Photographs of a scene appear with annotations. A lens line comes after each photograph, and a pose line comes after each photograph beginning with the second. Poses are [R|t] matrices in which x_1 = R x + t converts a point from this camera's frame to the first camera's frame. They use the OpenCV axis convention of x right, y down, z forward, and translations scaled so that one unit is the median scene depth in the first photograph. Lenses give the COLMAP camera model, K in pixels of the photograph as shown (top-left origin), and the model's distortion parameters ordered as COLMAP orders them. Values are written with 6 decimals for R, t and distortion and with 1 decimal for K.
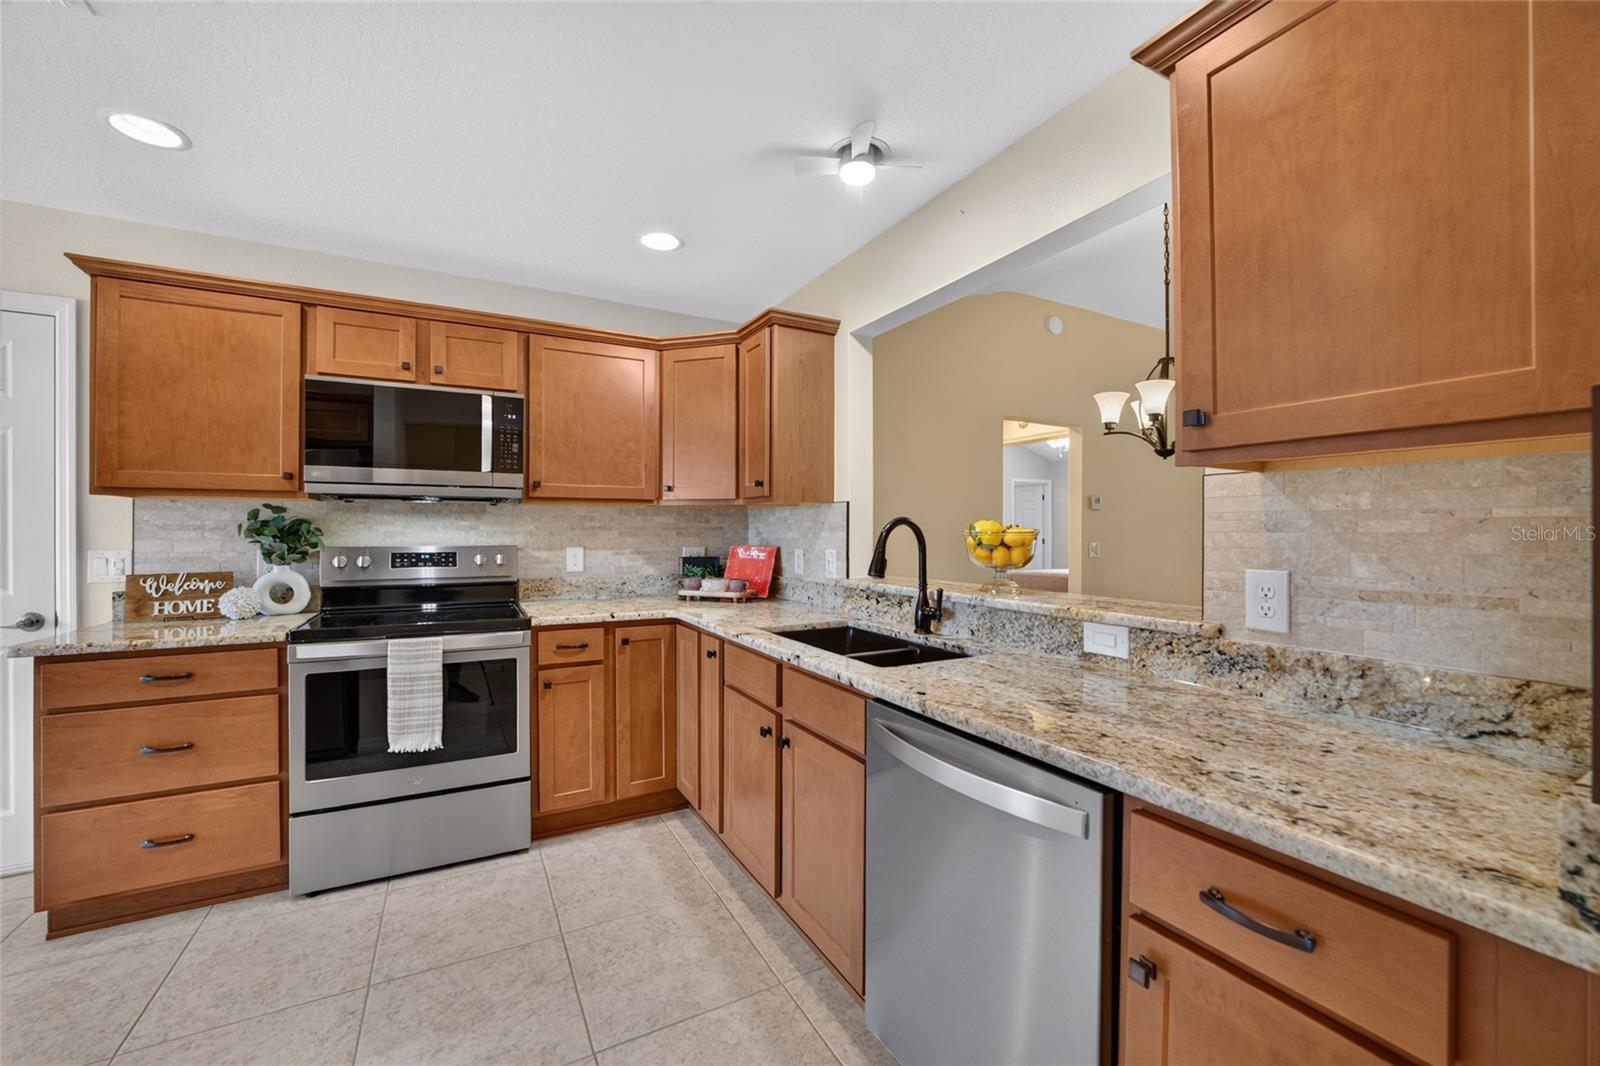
lens RADIAL K [[619.3, 0, 786.1], [0, 619.3, 535.5], [0, 0, 1]] dist [-0.020551, 0.003653]
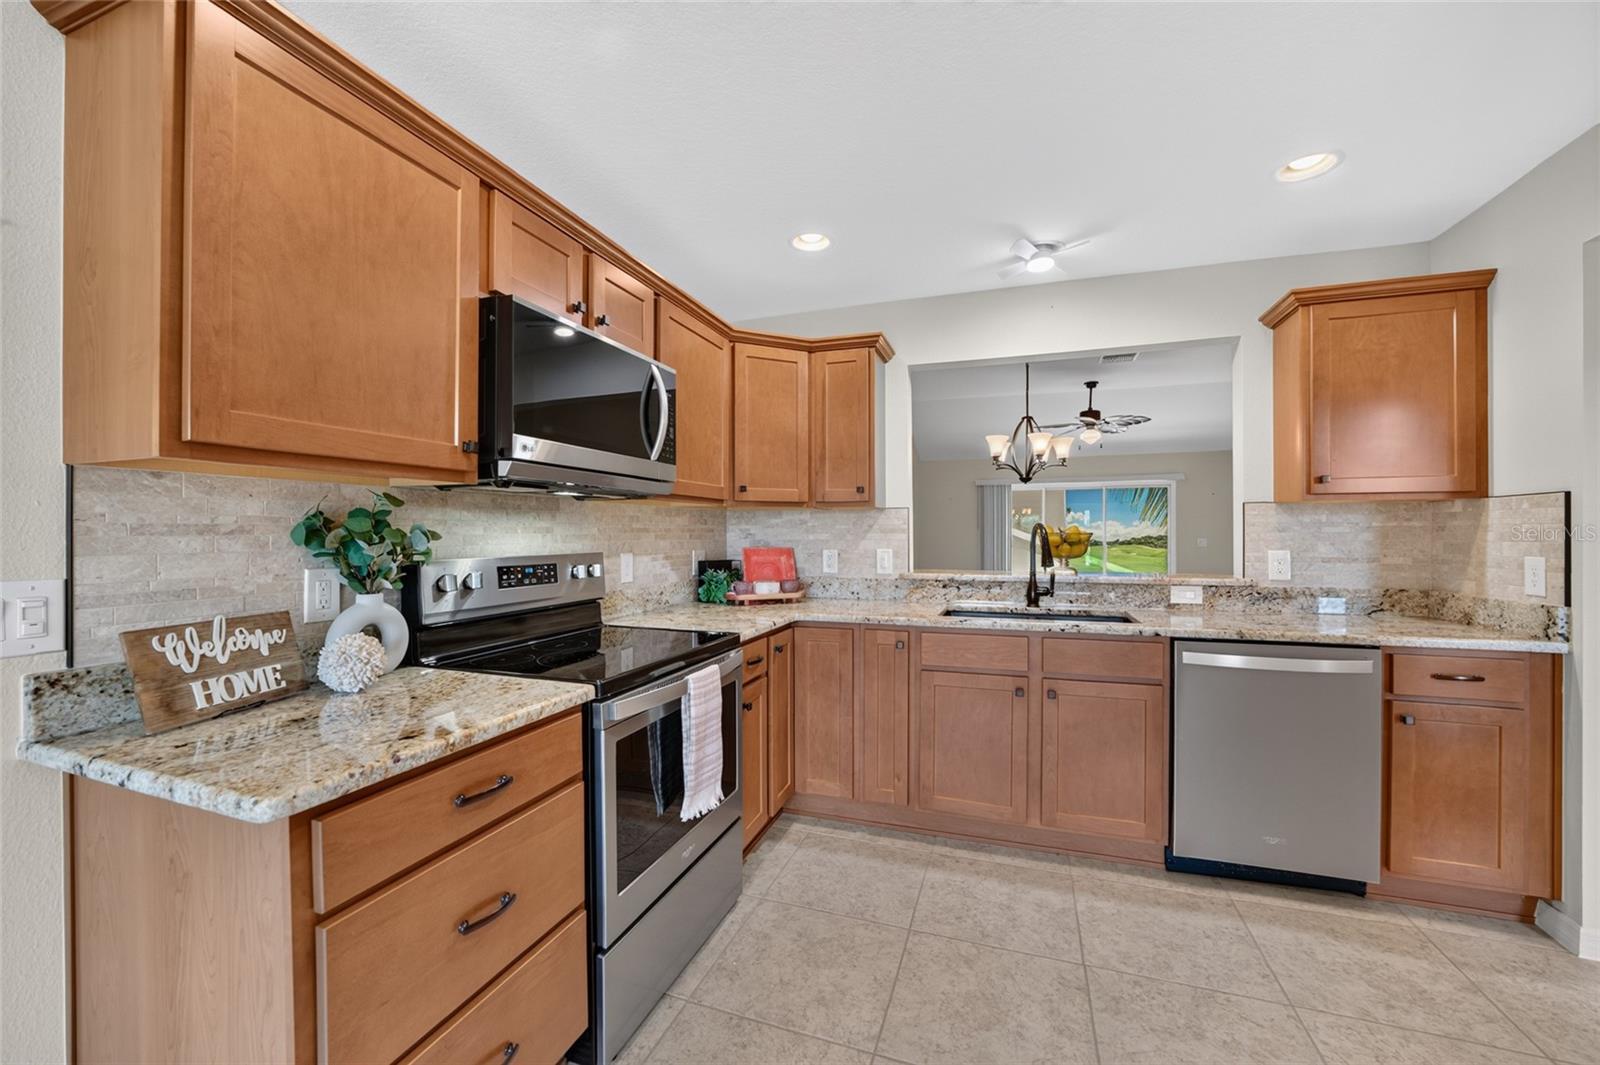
lens RADIAL K [[619.3, 0, 800.1], [0, 619.3, 537.2], [0, 0, 1]] dist [-0.020551, 0.003653]
pose [[0.740924, -0.007847, 0.671543, -1.006159], [0.007965, 0.999964, 0.002897, -0.004333], [-0.671542, 0.003202, 0.740960, 0.312112]]
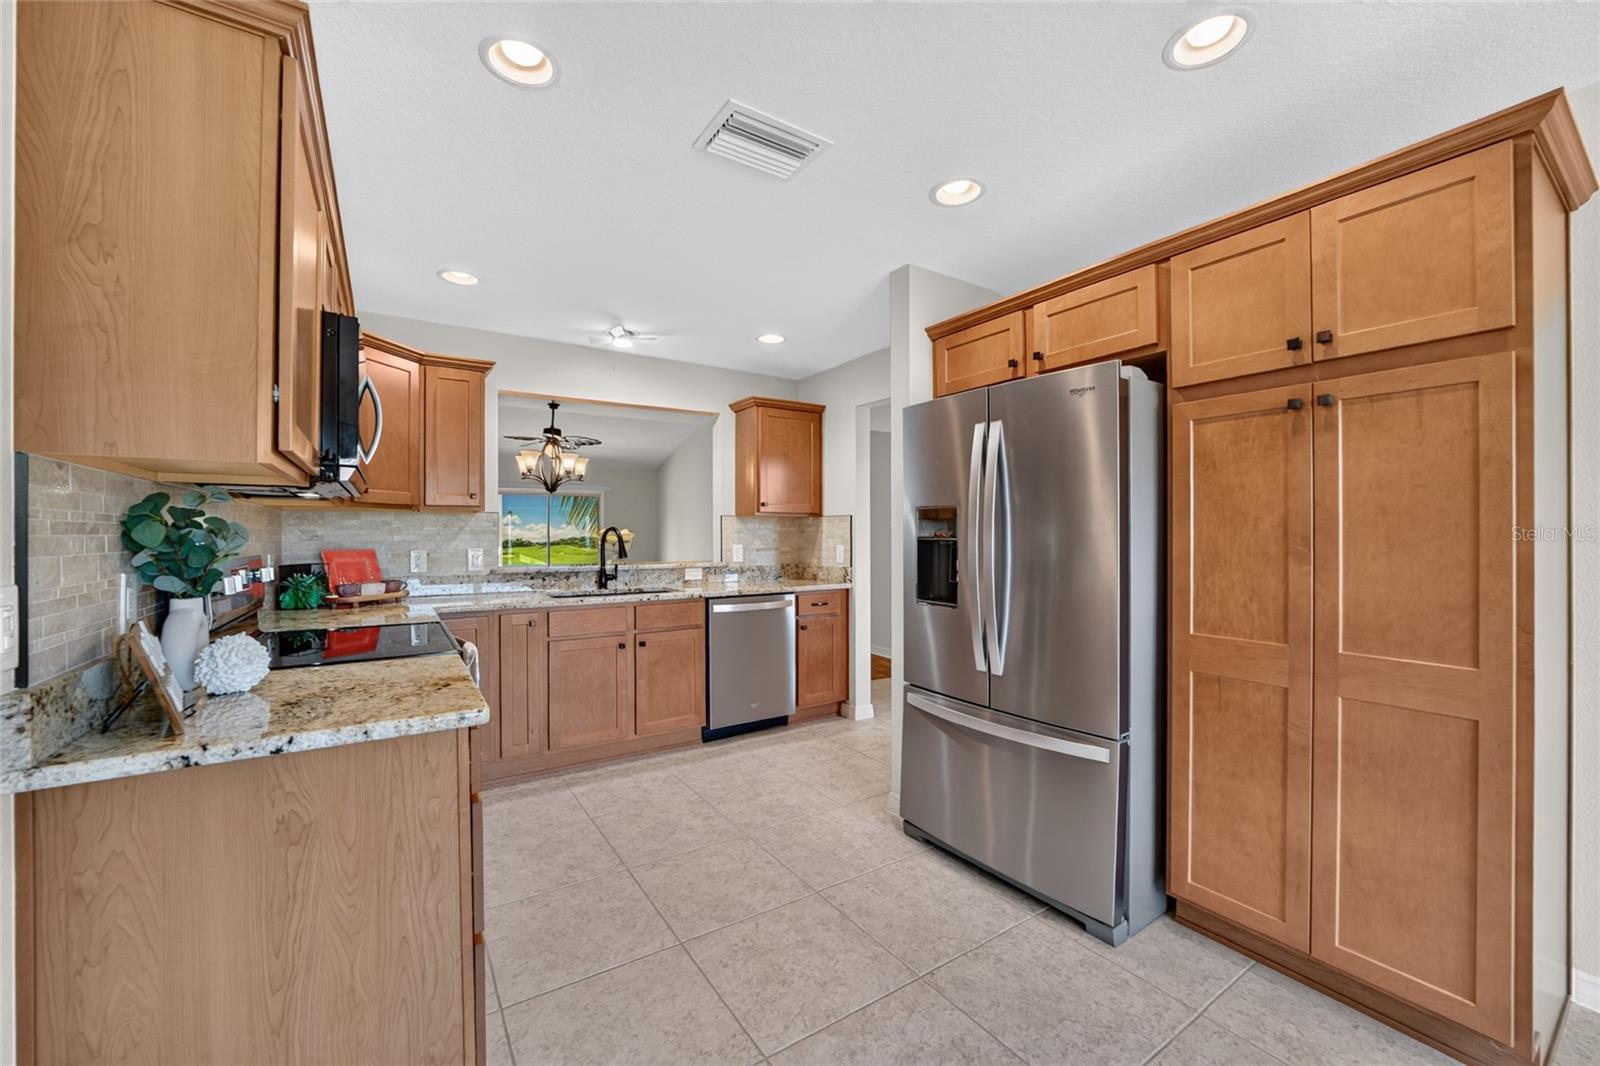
lens RADIAL K [[619.3, 0, 787.5], [0, 619.3, 544.4], [0, 0, 1]] dist [-0.020551, 0.003653]
pose [[-0.074105, -0.018509, 0.997079, -1.541272], [0.008397, 0.999781, 0.019183, -0.005528], [-0.997215, 0.009794, -0.073934, 0.550078]]
